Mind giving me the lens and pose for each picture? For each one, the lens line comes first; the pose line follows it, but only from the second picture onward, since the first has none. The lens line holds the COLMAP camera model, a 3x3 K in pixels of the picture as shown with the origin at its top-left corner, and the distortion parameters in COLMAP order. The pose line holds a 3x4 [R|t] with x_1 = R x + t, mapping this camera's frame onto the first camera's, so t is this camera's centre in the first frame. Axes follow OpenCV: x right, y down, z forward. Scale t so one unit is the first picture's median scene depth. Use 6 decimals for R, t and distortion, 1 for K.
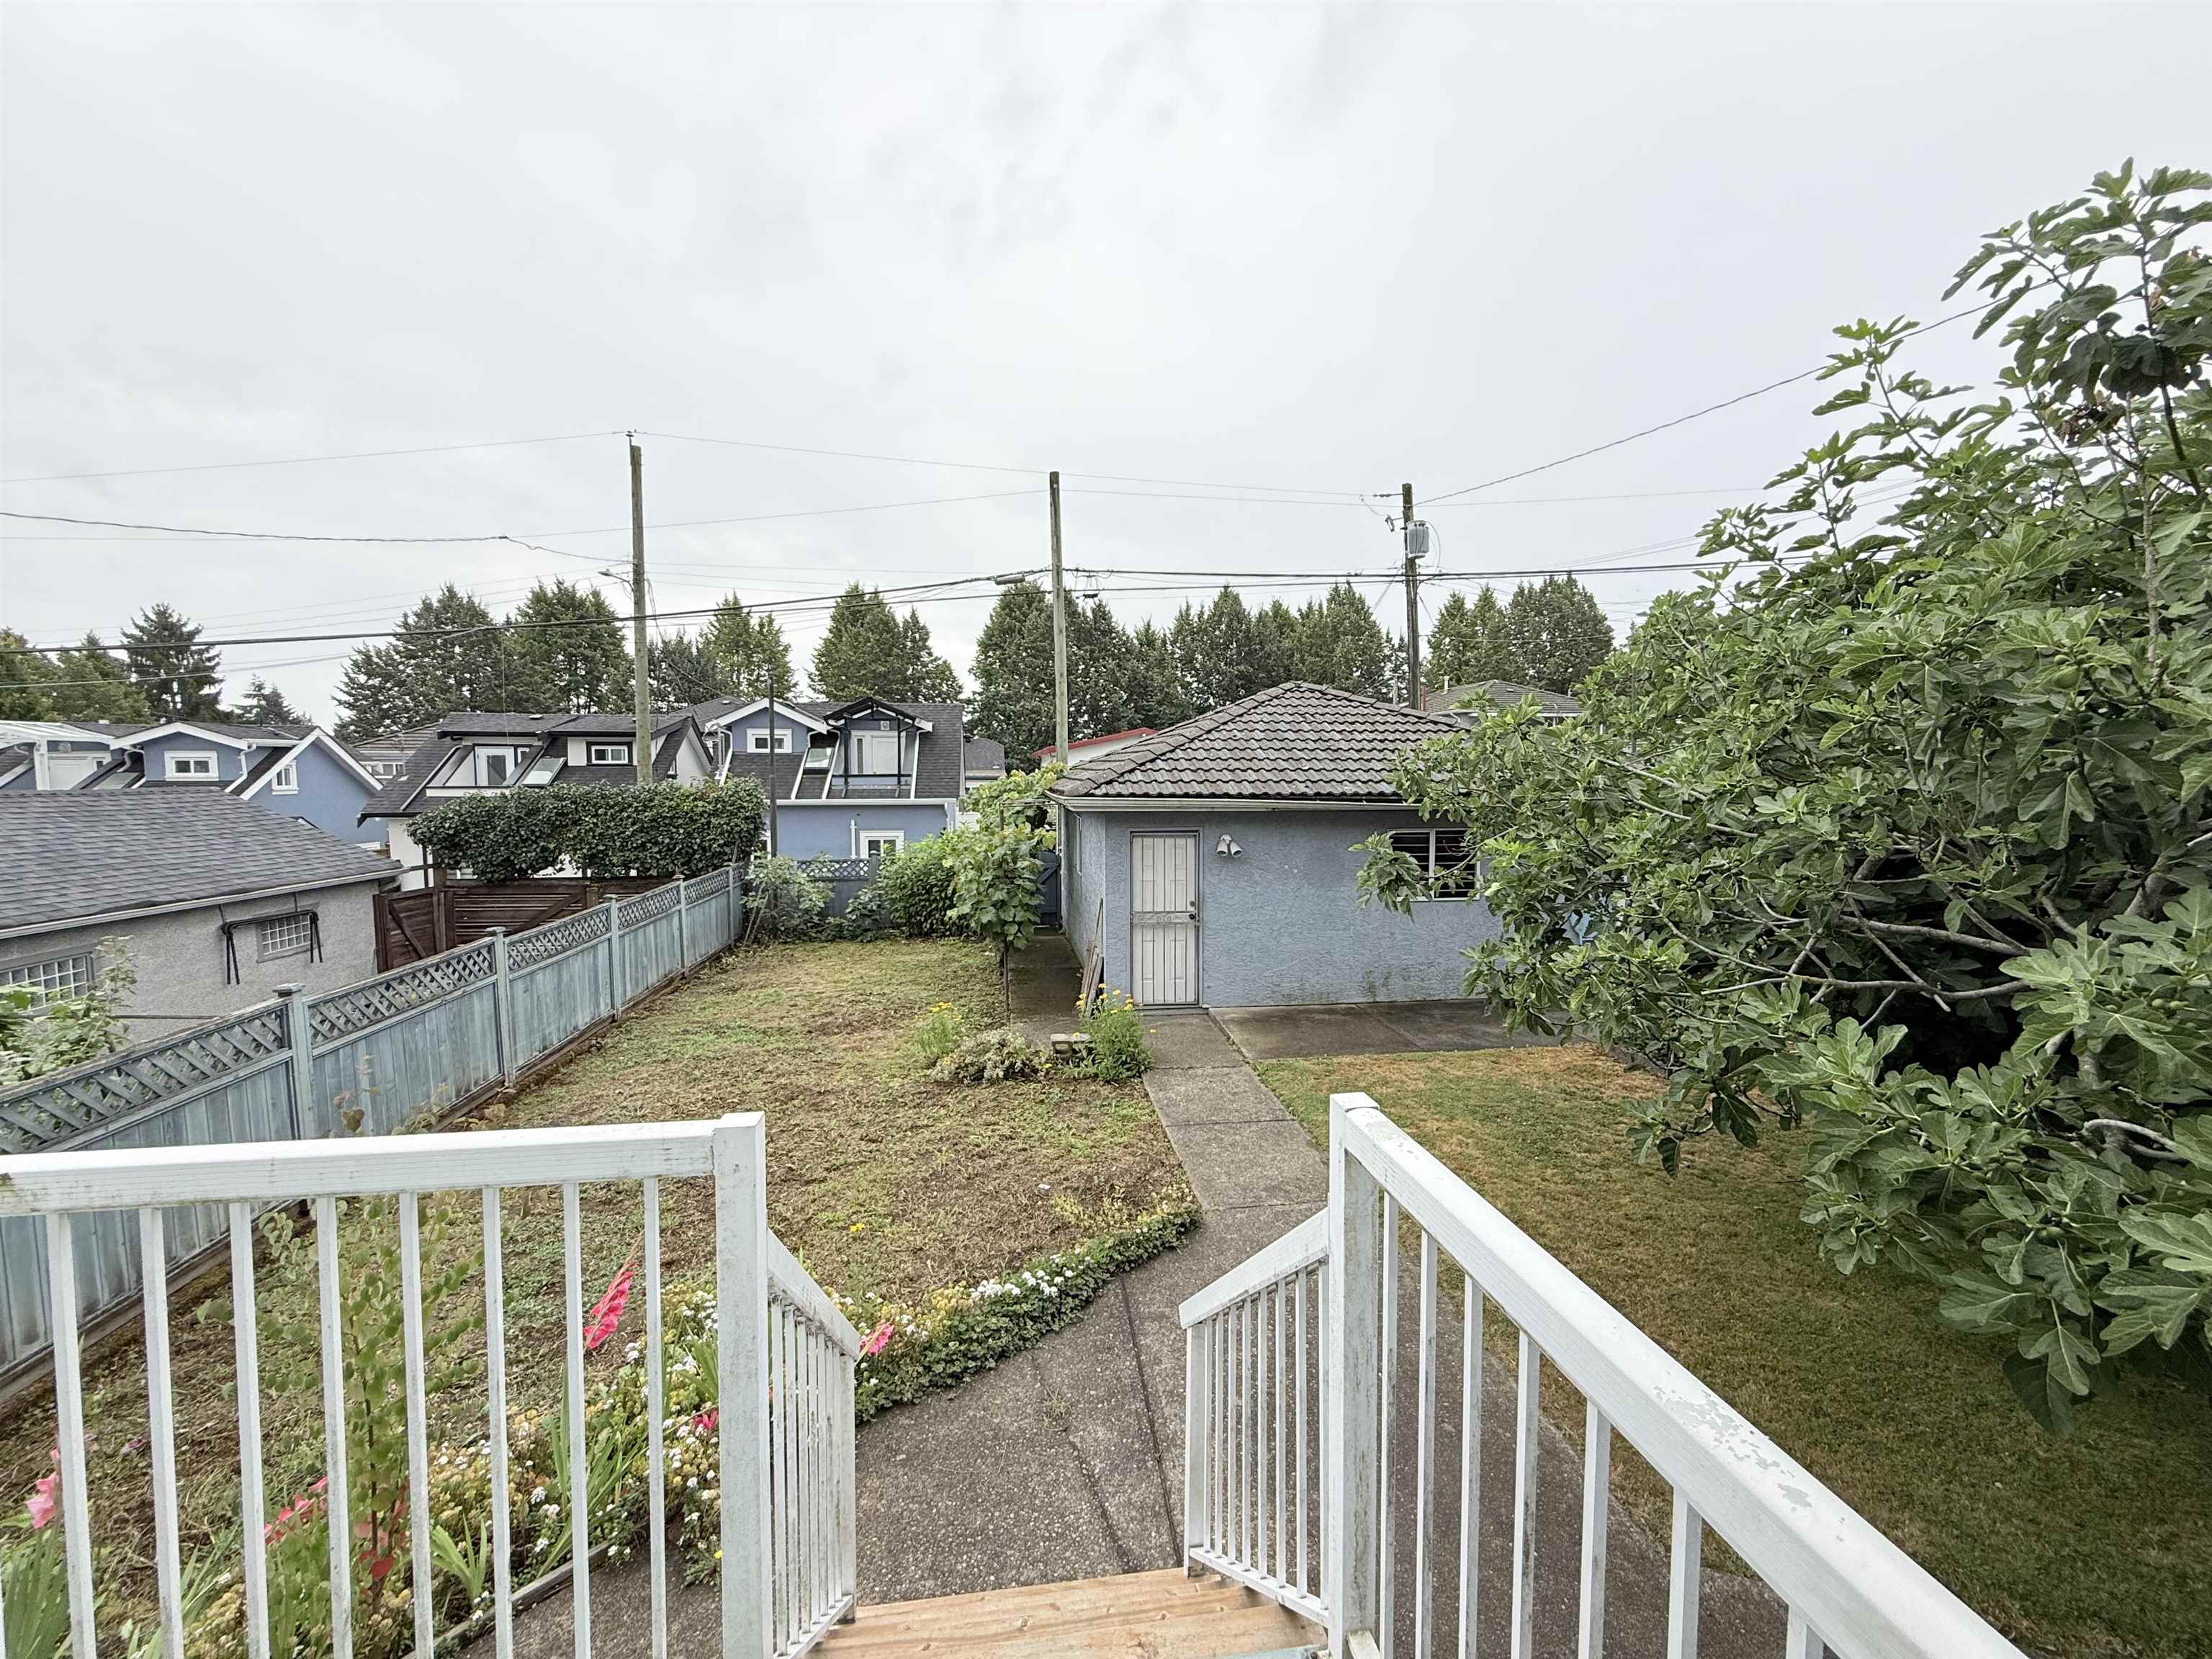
lens RADIAL K [[882.1, 0, 1100.4], [0, 882.1, 832.8], [0, 0, 1]] dist [0.000736, -0.000106]
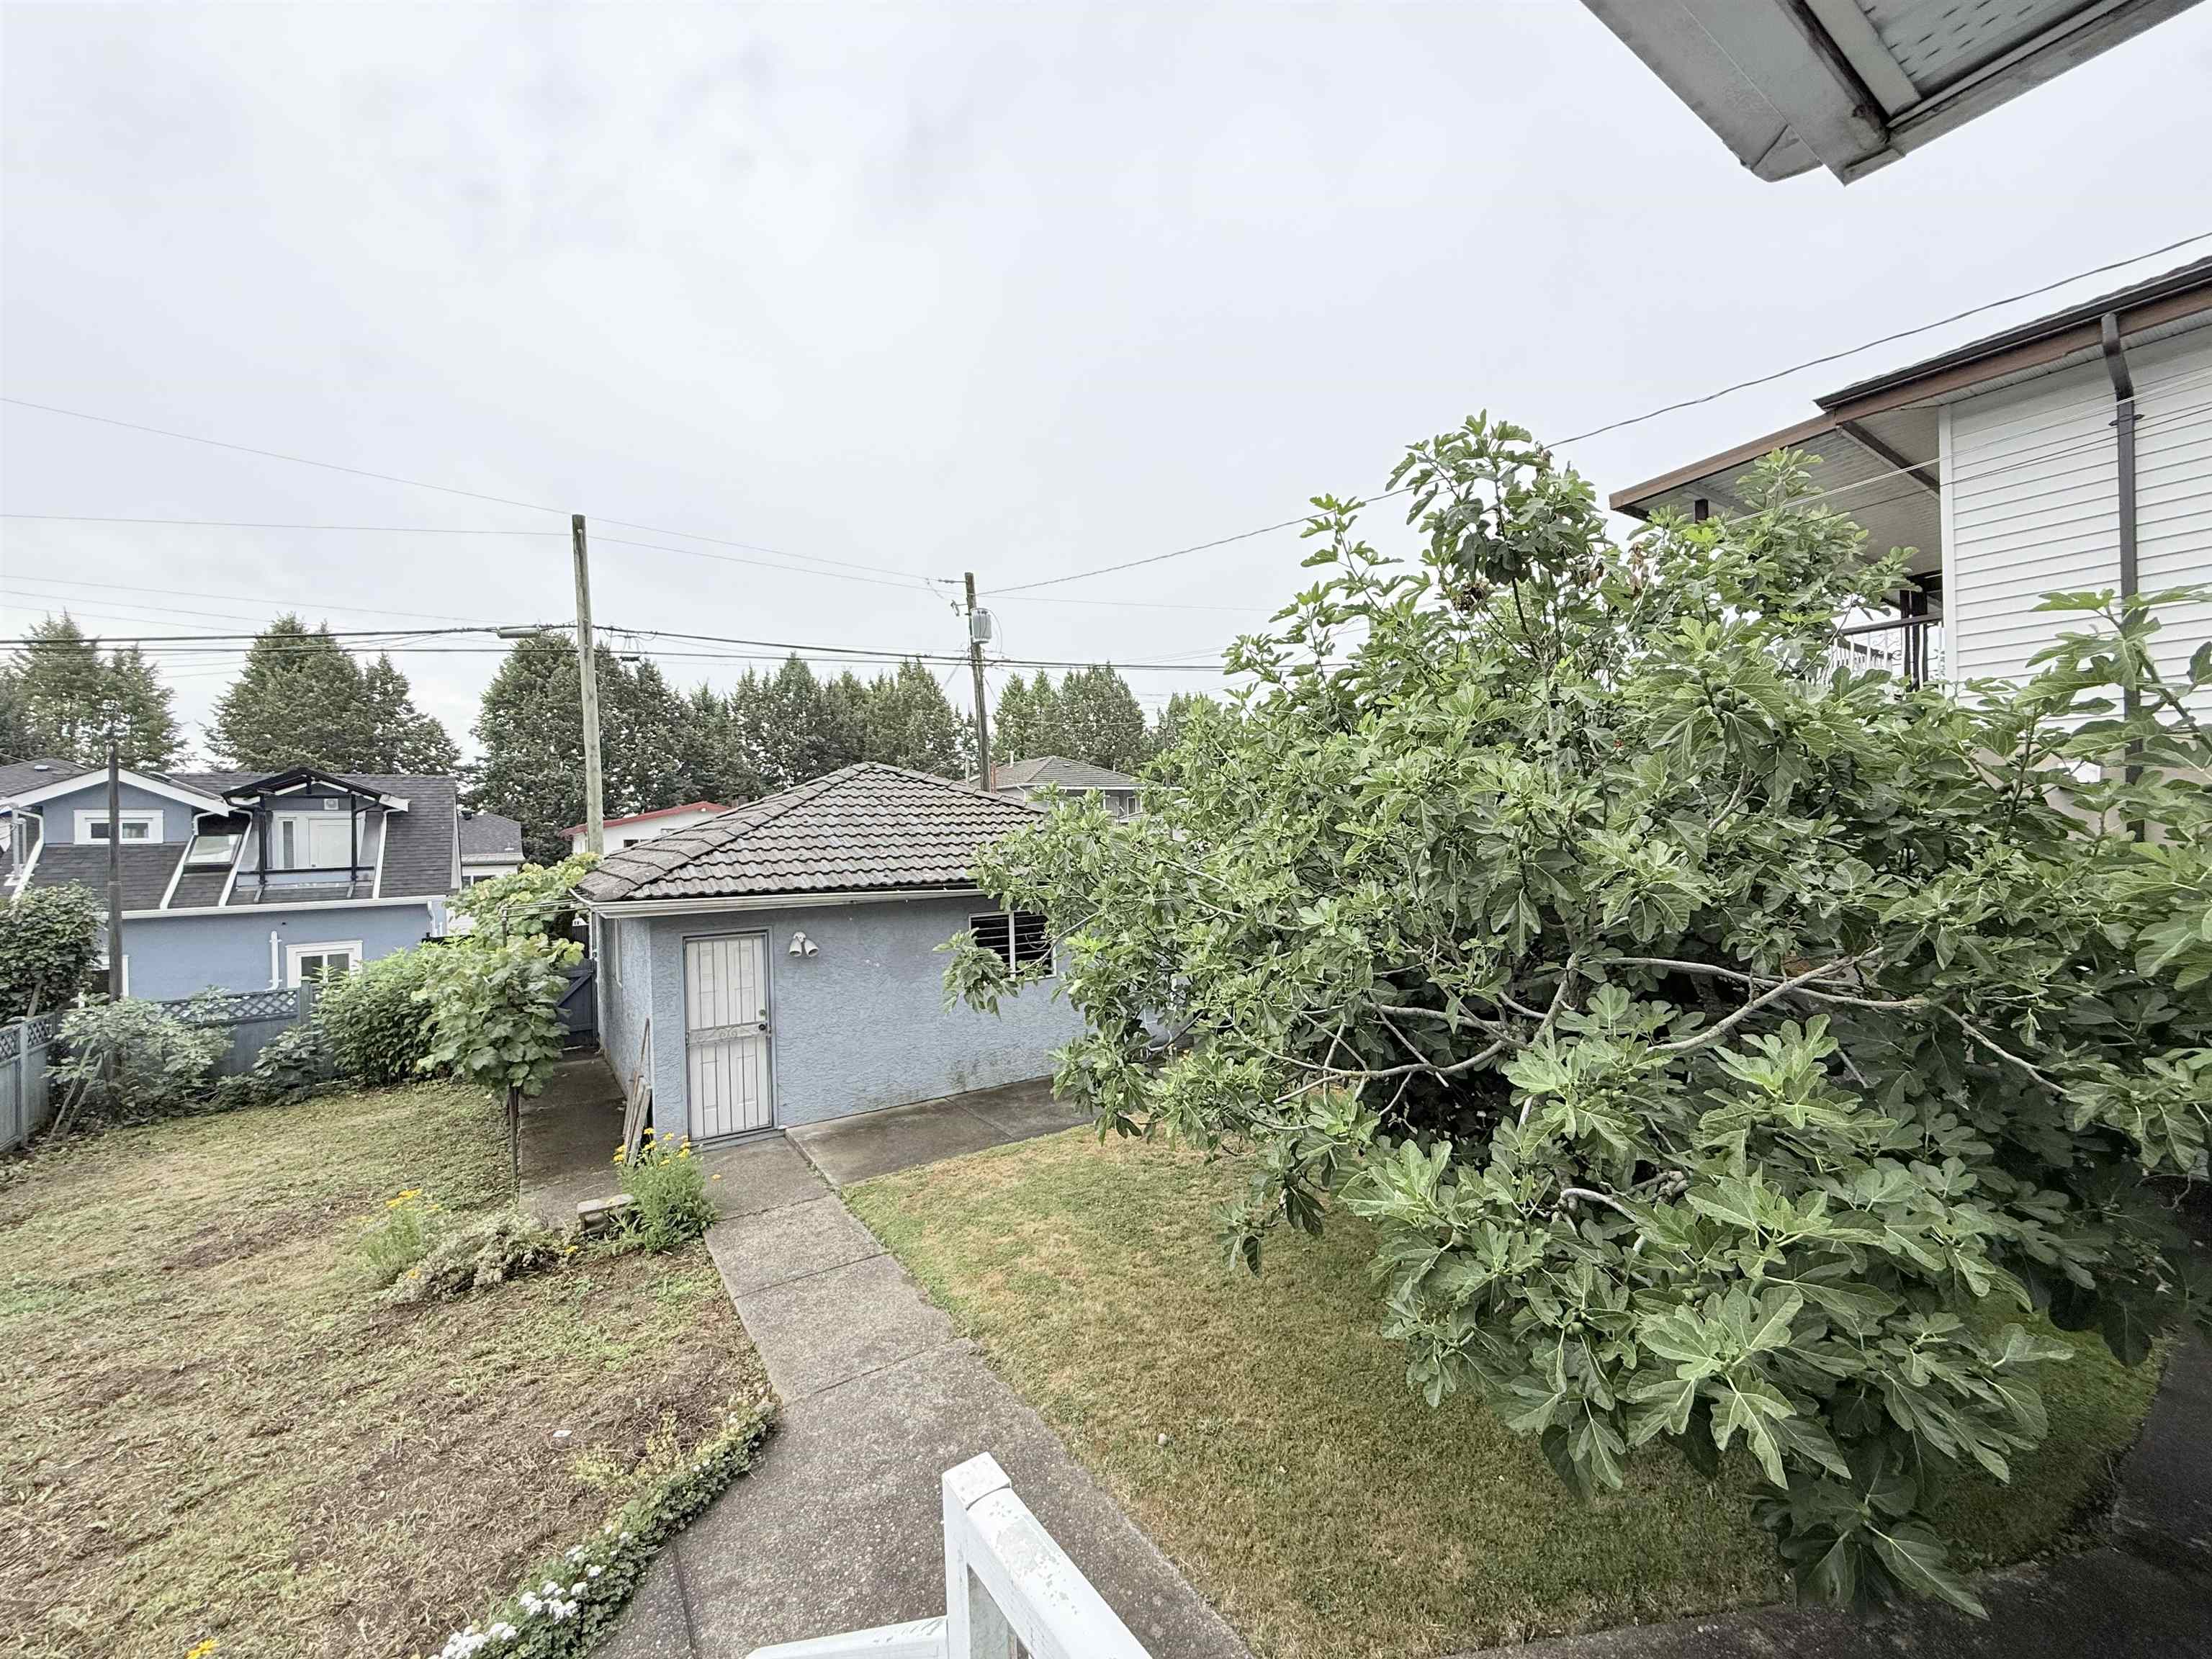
lens RADIAL K [[882.1, 0, 1102.0], [0, 882.1, 833.5], [0, 0, 1]] dist [0.000736, -0.000106]
pose [[0.890819, -0.021595, 0.453844, 0.019973], [0.056371, 0.996405, -0.063234, -0.048096], [-0.450847, 0.081914, 0.888834, 0.083500]]
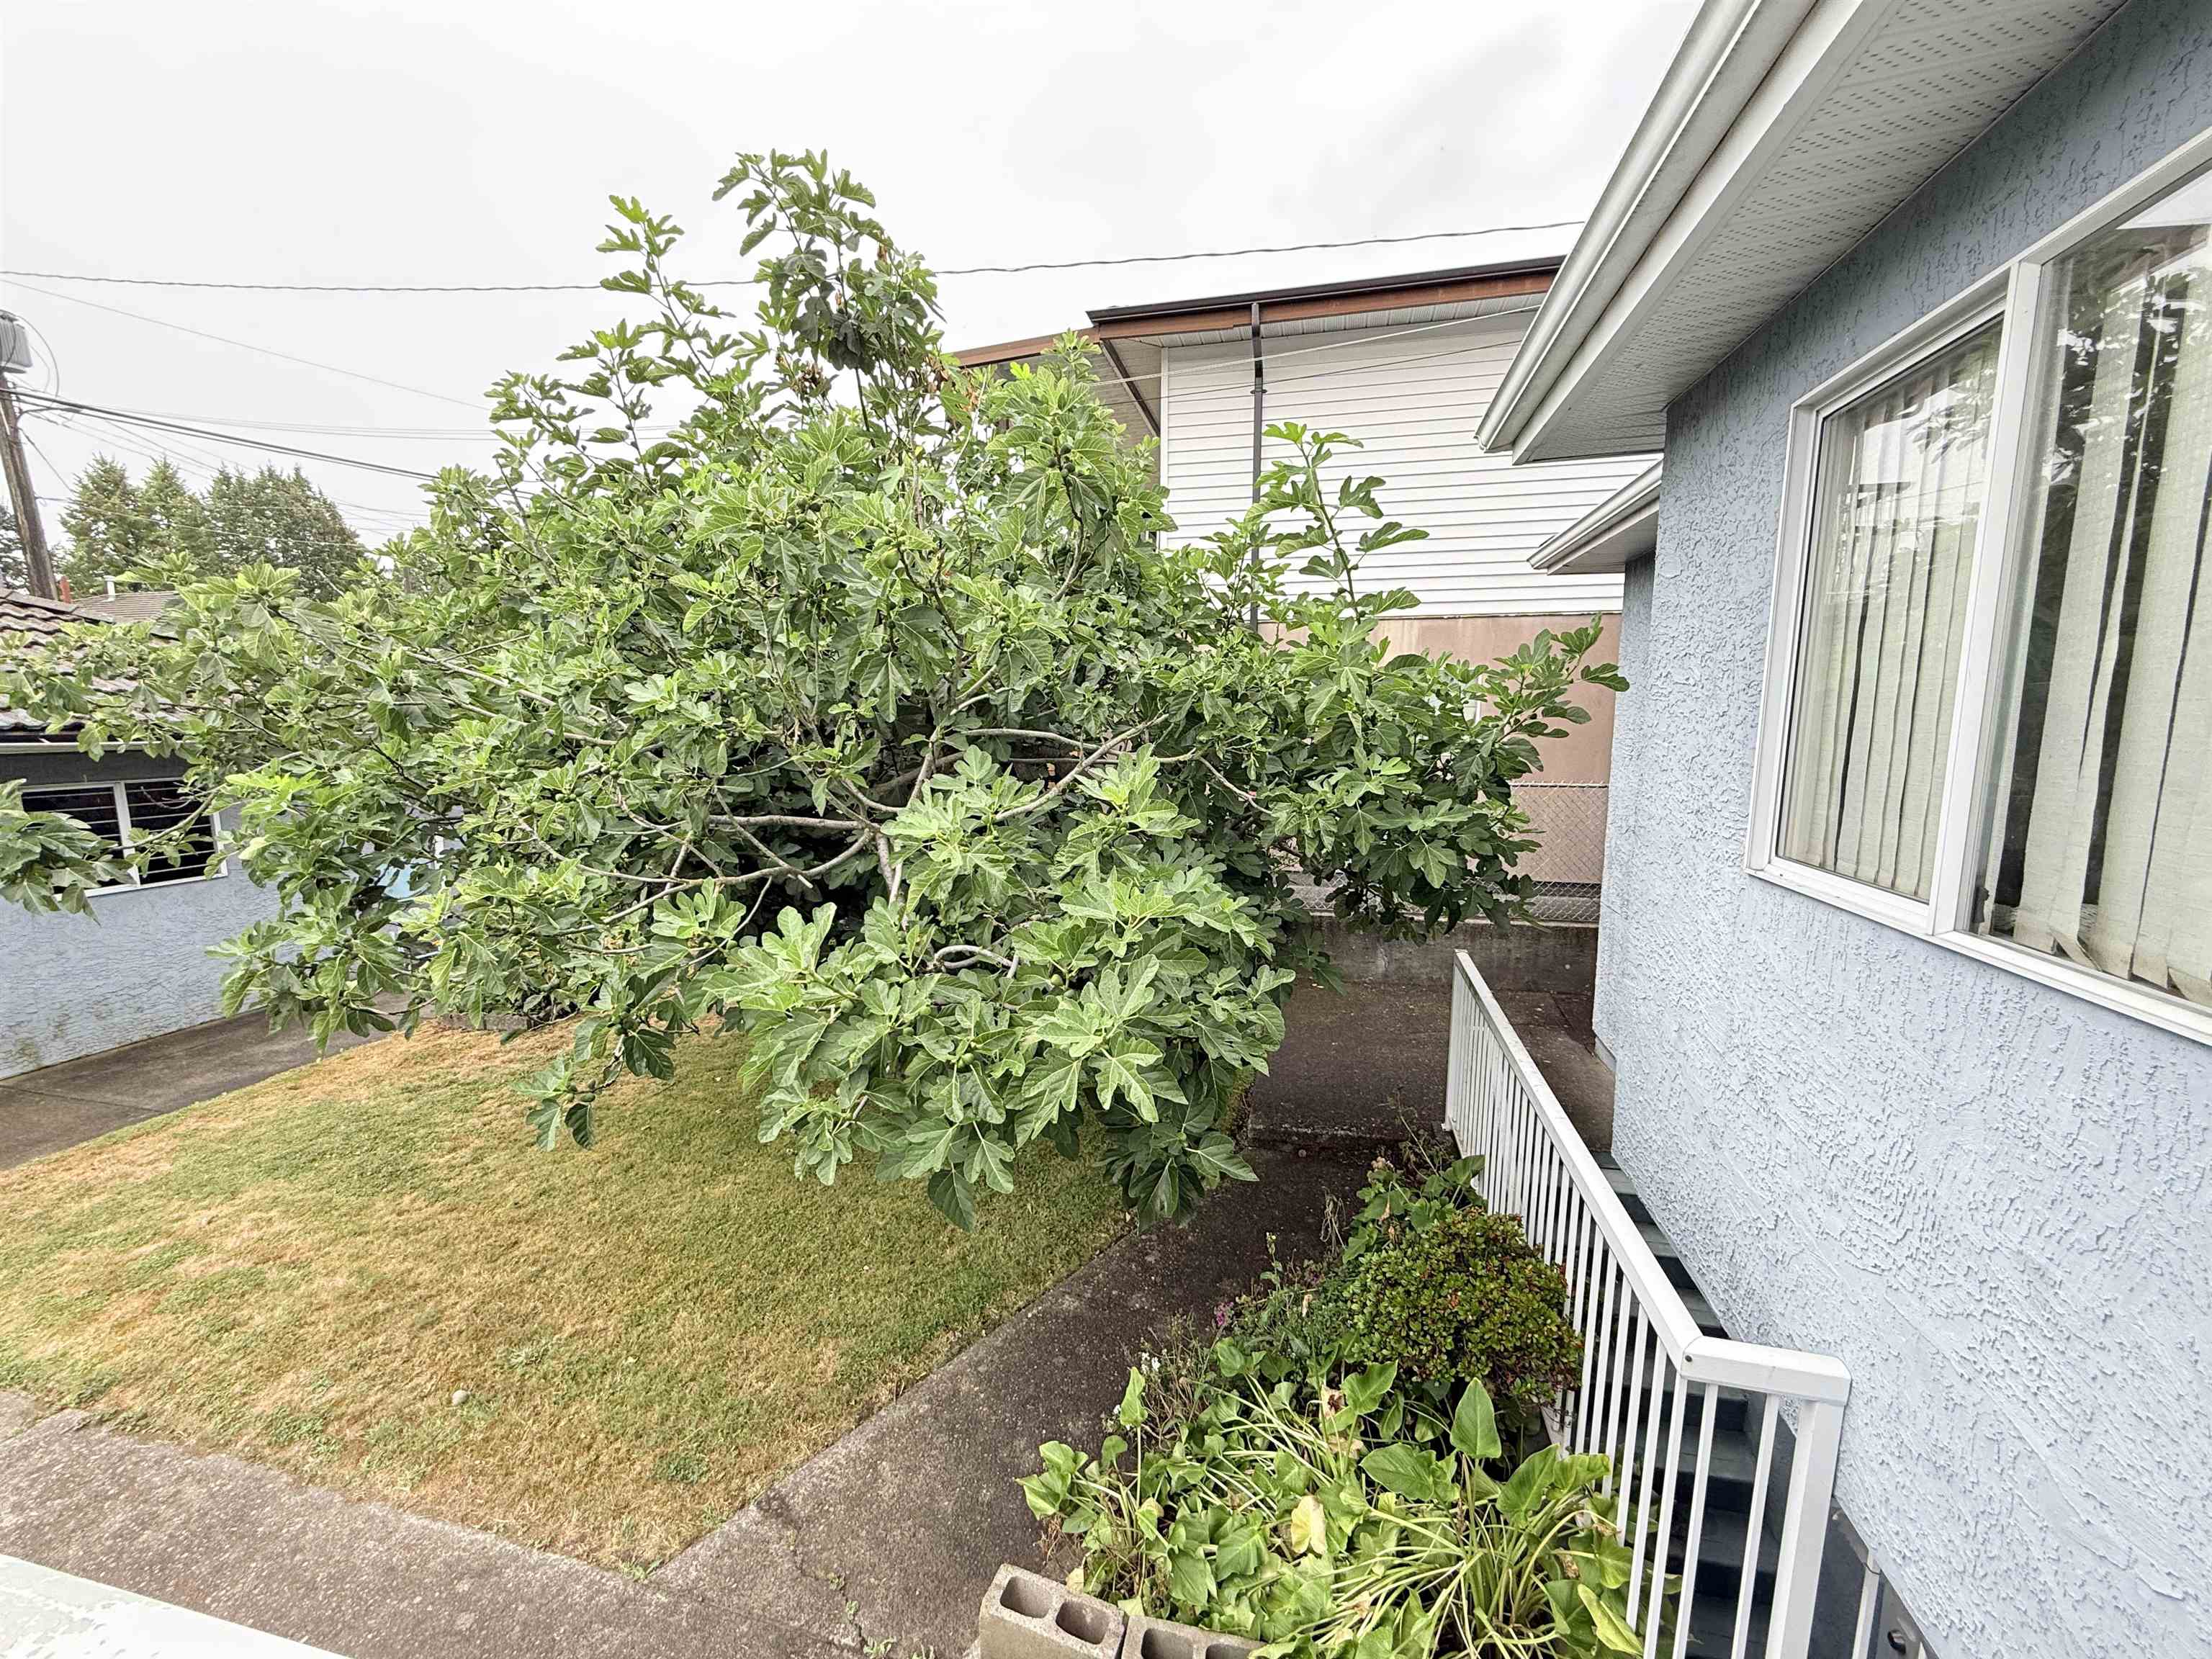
lens RADIAL K [[882.1, 0, 1104.1], [0, 882.1, 831.0], [0, 0, 1]] dist [0.000736, -0.000106]
pose [[0.361787, -0.124965, 0.923847, 0.063096], [0.068826, 0.991851, 0.107211, 0.025353], [-0.929717, 0.024797, 0.367440, 0.159291]]
